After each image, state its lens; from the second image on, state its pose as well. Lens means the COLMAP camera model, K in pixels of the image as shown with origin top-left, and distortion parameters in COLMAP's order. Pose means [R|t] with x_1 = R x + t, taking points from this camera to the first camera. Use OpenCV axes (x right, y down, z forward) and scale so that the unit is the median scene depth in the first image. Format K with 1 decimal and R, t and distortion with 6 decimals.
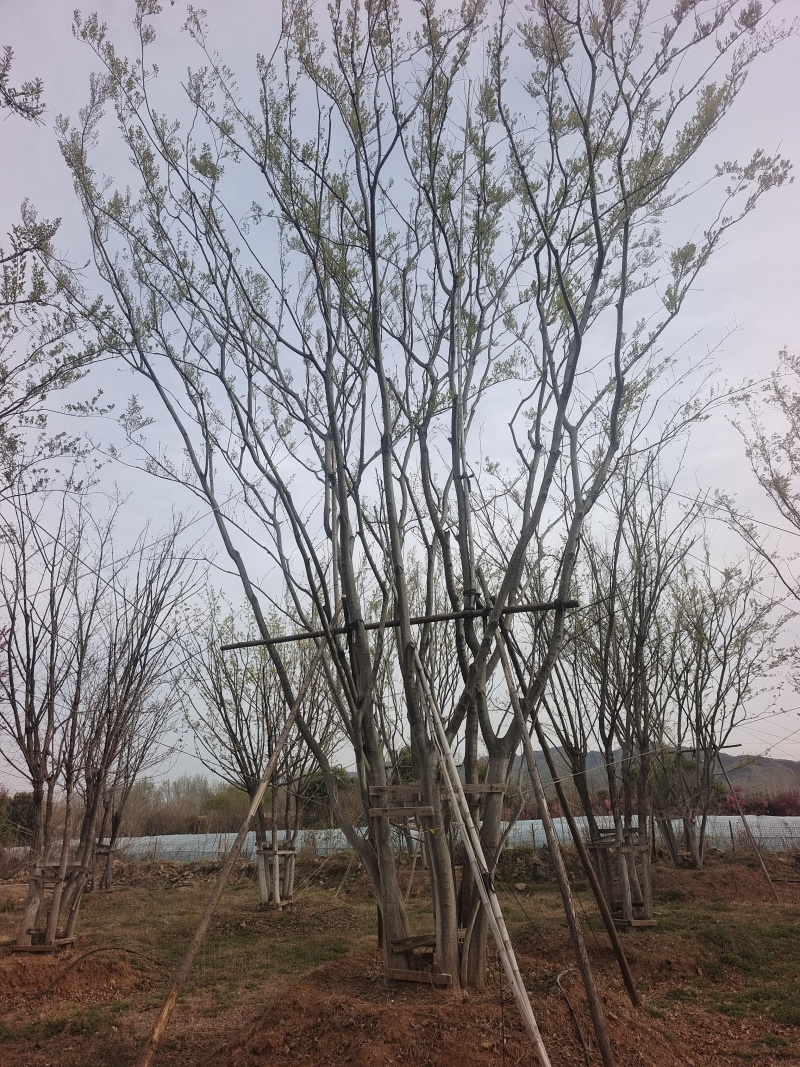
lens RADIAL K [[704.0, 0, 406.9], [0, 704.0, 532.0], [0, 0, 1]] dist [-0.003191, -0.001071]
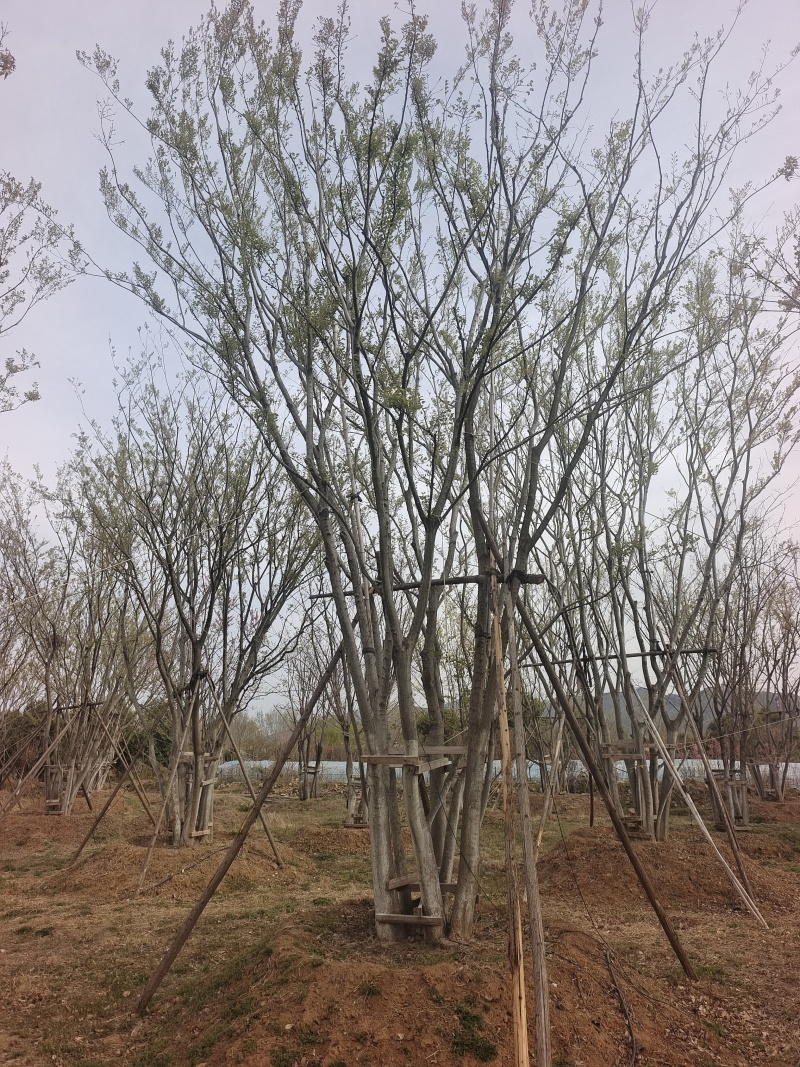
lens RADIAL K [[704.0, 0, 393.1], [0, 704.0, 532.8], [0, 0, 1]] dist [-0.003191, -0.001071]
pose [[0.992511, -0.000871, -0.122155, -0.144583], [0.011325, 0.996324, 0.084908, -0.143660], [0.121632, -0.085655, 0.988872, -0.348611]]
